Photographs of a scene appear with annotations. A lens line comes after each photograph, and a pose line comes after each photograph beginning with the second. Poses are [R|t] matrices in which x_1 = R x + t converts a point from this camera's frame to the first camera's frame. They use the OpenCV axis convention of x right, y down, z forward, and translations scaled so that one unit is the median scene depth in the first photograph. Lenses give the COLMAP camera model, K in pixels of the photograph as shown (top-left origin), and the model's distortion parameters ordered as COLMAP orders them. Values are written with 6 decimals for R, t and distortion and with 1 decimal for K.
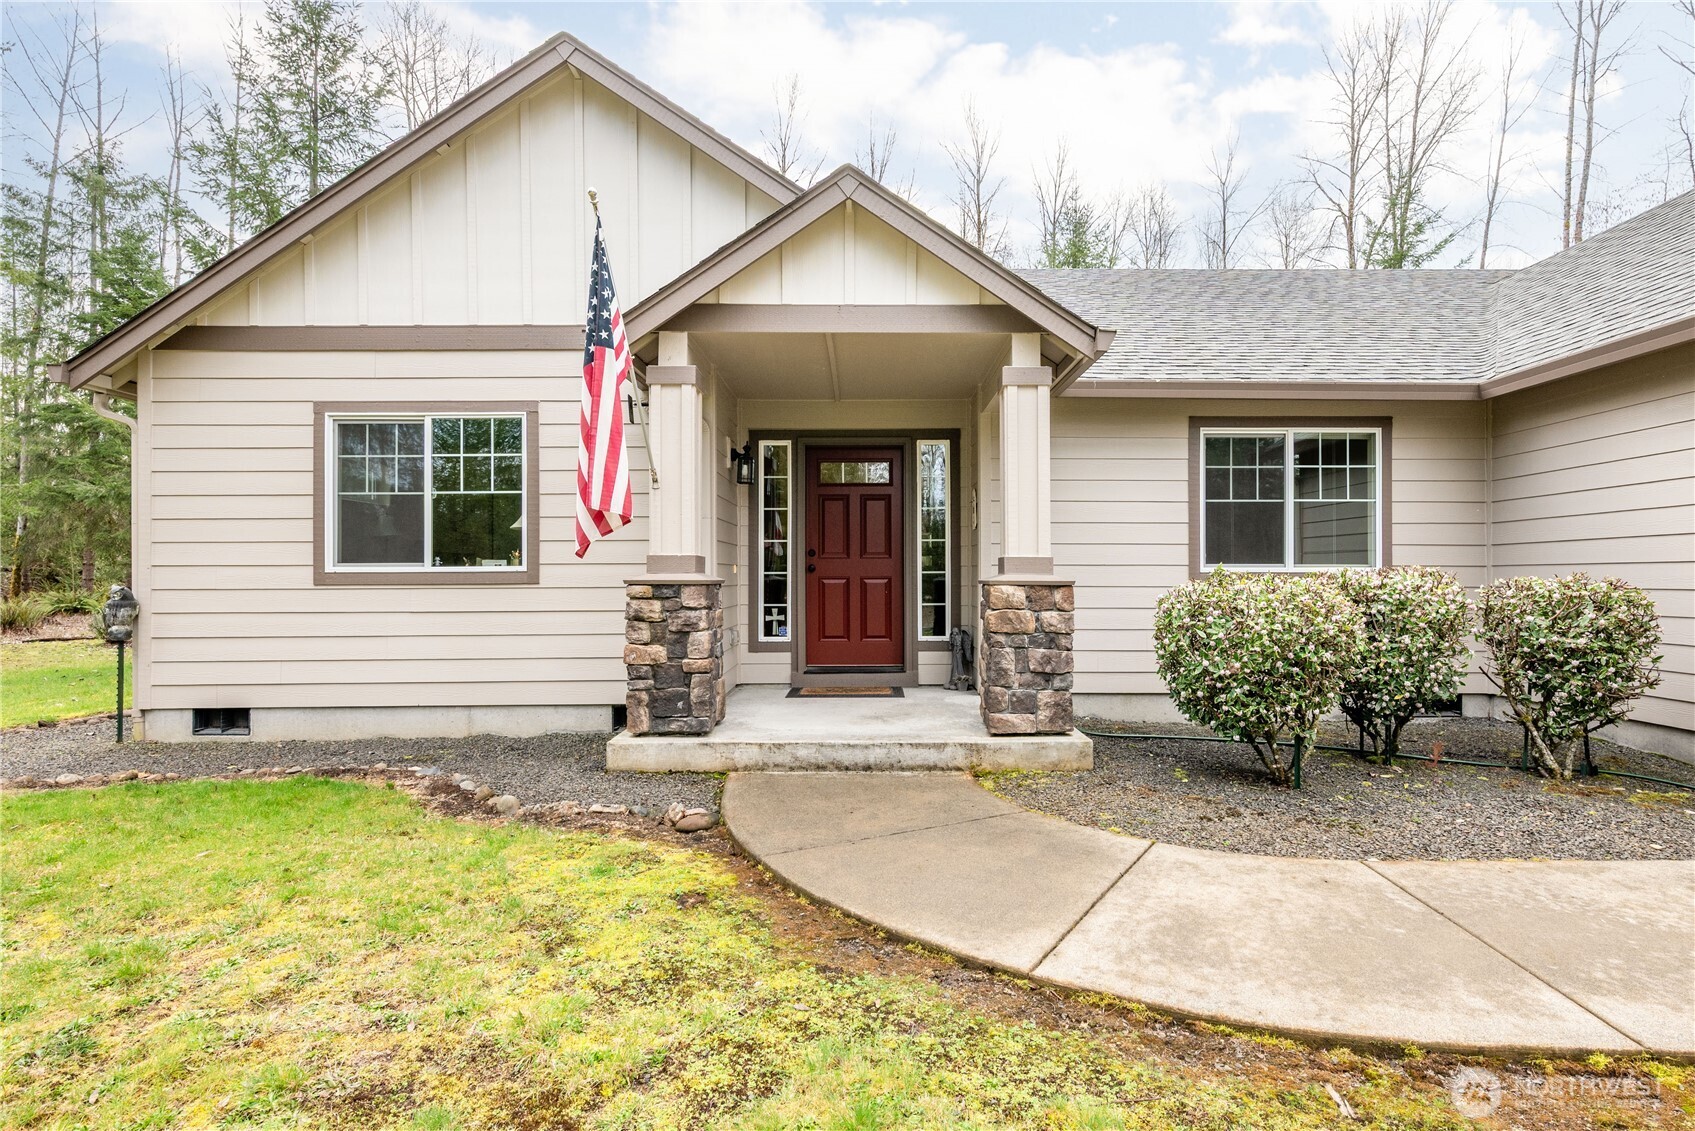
lens RADIAL K [[846.3, 0, 876.7], [0, 846.3, 579.8], [0, 0, 1]] dist [-0.003638, -0.000304]
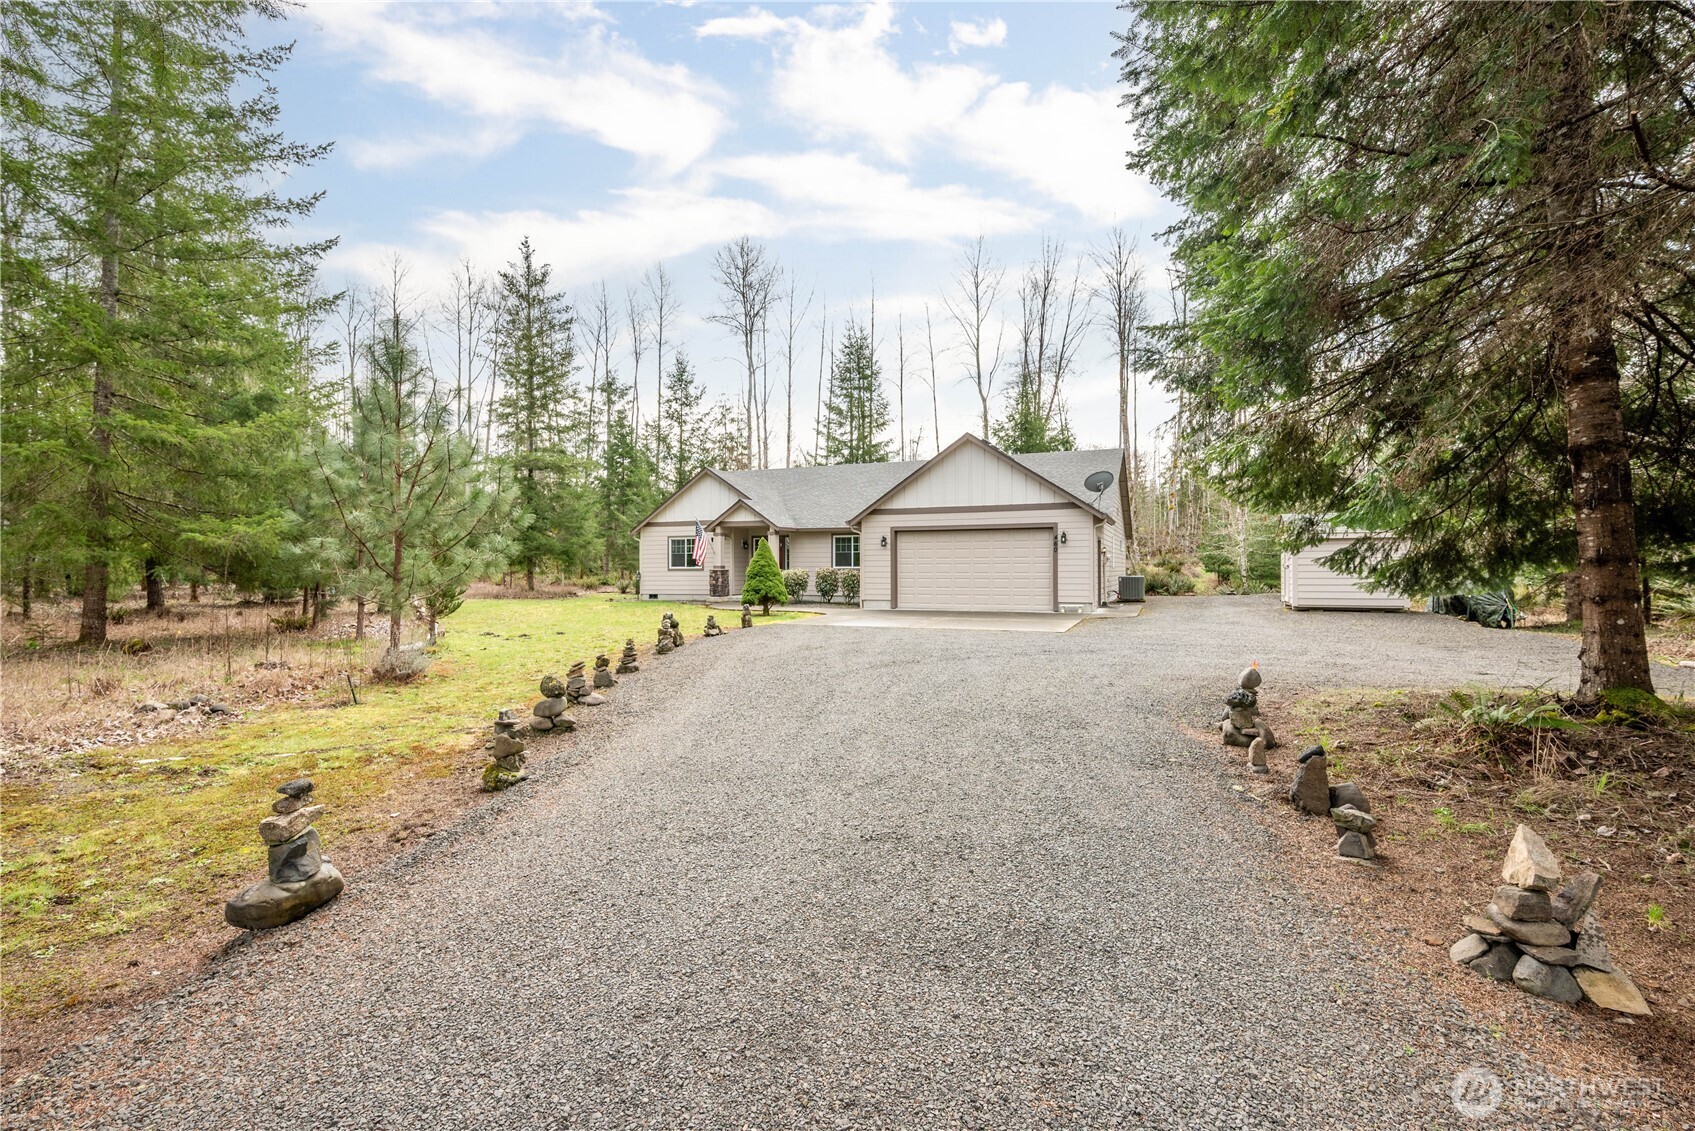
lens RADIAL K [[770.5, 0, 853.7], [0, 770.5, 567.1], [0, 0, 1]] dist [0.000774, 0.001174]
pose [[0.917096, -0.000952, -0.398664, 2.653370], [-0.001986, 0.999974, -0.006955, 0.015691], [0.398660, 0.007170, 0.917071, -3.376009]]
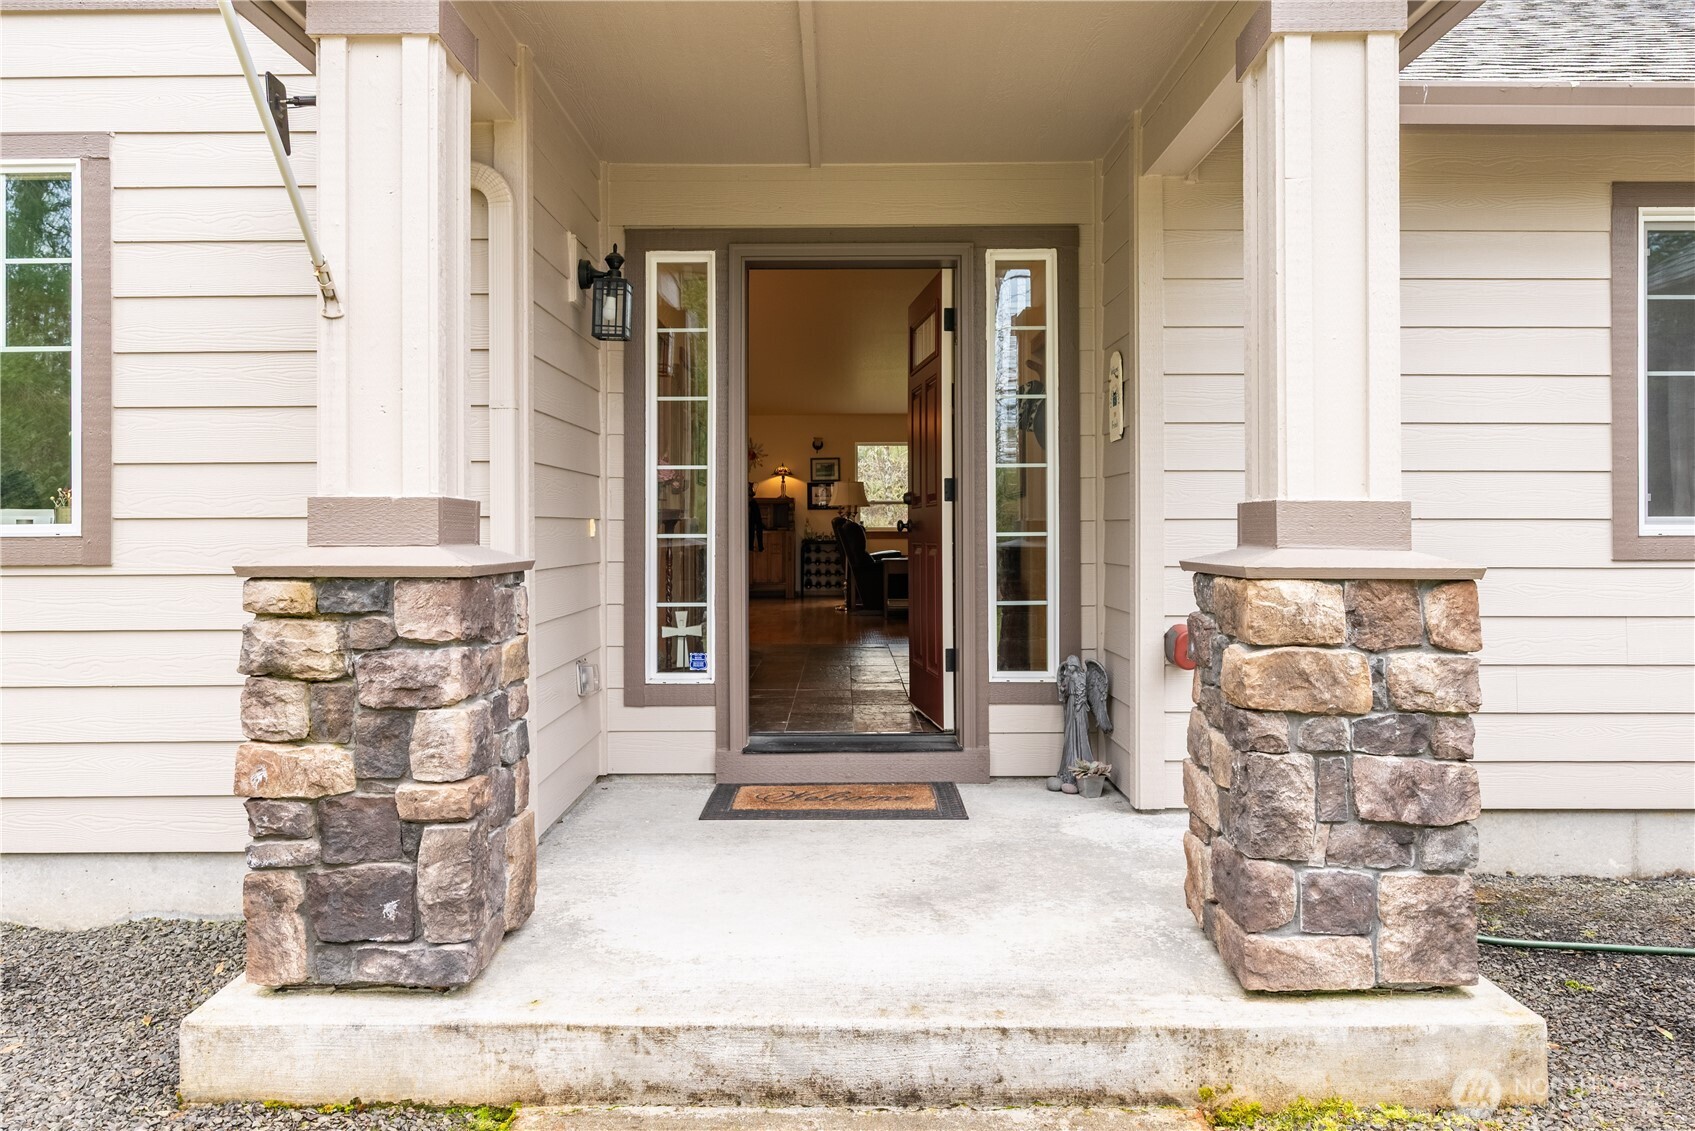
lens RADIAL K [[1196.1, 0, 845.2], [0, 1196.1, 531.1], [0, 0, 1]] dist [-0.004504, -0.001089]
pose [[0.999917, -0.000682, -0.012839, -0.029519], [0.000659, 0.999998, -0.001800, -0.013095], [0.012840, 0.001791, 0.999916, 0.473562]]
